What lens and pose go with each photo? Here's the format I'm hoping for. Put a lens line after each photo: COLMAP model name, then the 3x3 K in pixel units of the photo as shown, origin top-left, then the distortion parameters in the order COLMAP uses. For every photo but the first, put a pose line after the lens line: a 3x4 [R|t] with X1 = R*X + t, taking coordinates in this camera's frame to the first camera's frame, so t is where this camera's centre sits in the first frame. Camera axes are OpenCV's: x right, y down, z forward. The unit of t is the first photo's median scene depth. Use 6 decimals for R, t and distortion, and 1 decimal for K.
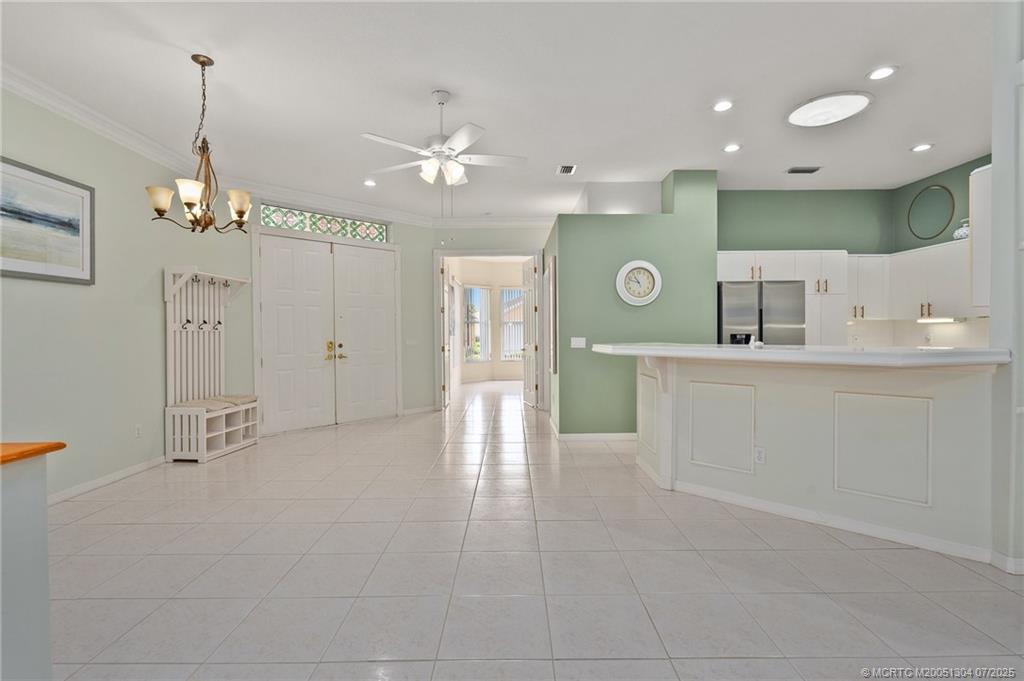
lens RADIAL K [[475.1, 0, 513.0], [0, 475.1, 339.6], [0, 0, 1]] dist [-0.004069, 0.001369]
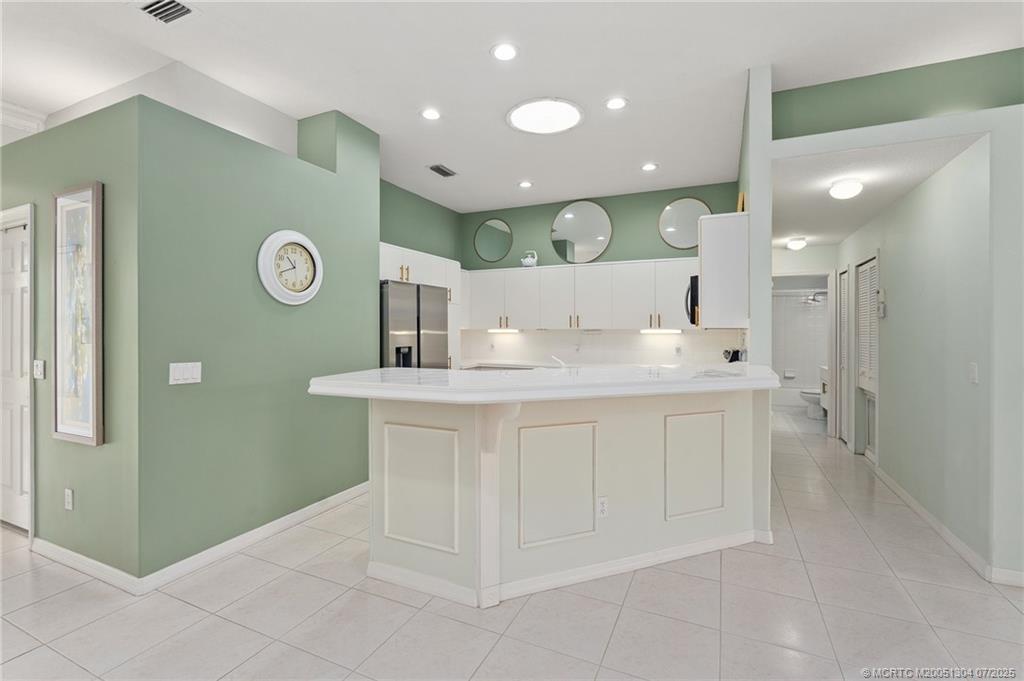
lens RADIAL K [[453.7, 0, 505.3], [0, 453.7, 333.5], [0, 0, 1]] dist [-0.003845, 0.000592]
pose [[0.429622, -0.001153, 0.903008, -0.148892], [0.012953, 0.999904, -0.004886, -0.028687], [-0.902916, 0.013796, 0.429596, 0.509566]]
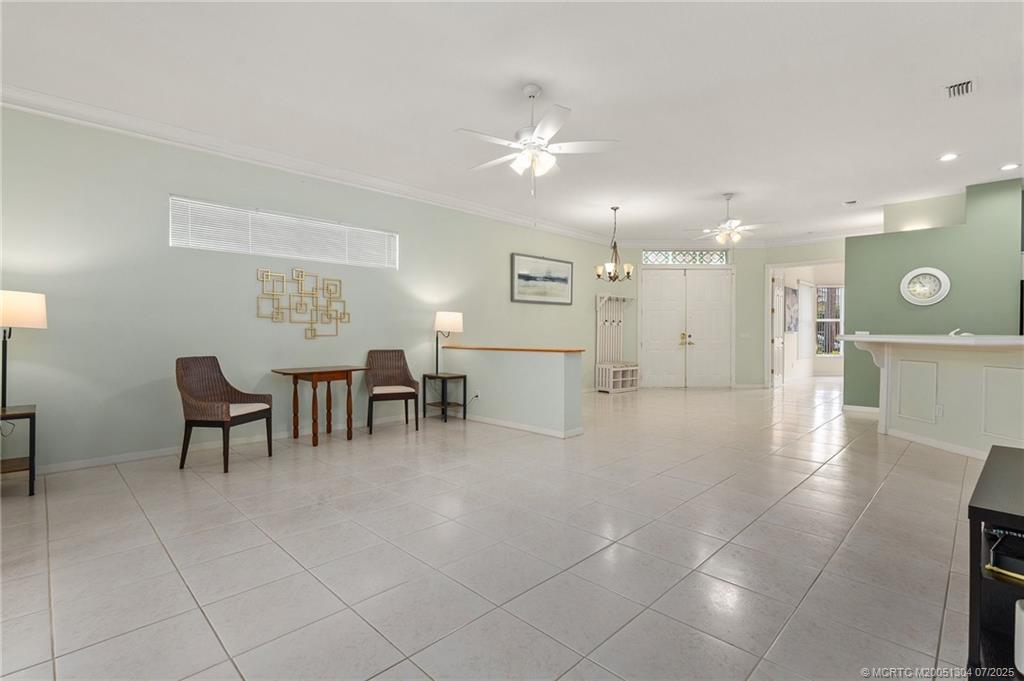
lens RADIAL K [[475.1, 0, 511.8], [0, 475.1, 339.7], [0, 0, 1]] dist [-0.004069, 0.001369]
pose [[0.707771, 0.021189, -0.706124, 0.380892], [-0.018835, 0.999761, 0.011121, 0.022002], [0.706191, 0.005429, 0.708001, -0.592908]]
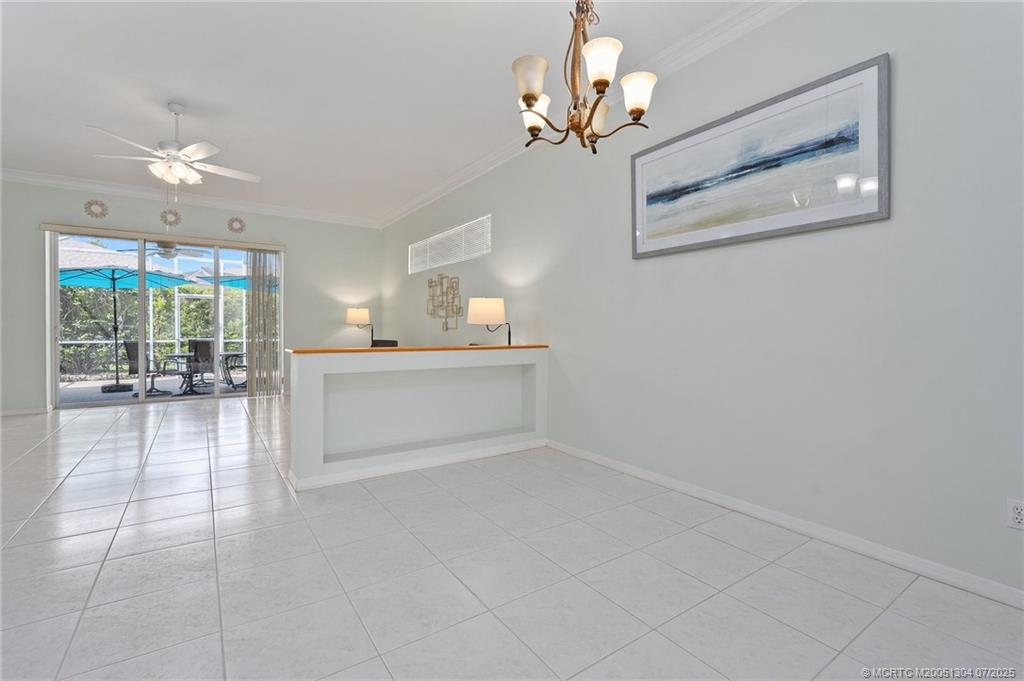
lens RADIAL K [[453.7, 0, 516.1], [0, 453.7, 331.2], [0, 0, 1]] dist [-0.003845, 0.000592]
pose [[-0.817232, 0.005265, -0.576285, -0.132438], [-0.009389, 0.999704, 0.022447, 0.012817], [0.576233, 0.023755, -0.816940, 0.881647]]
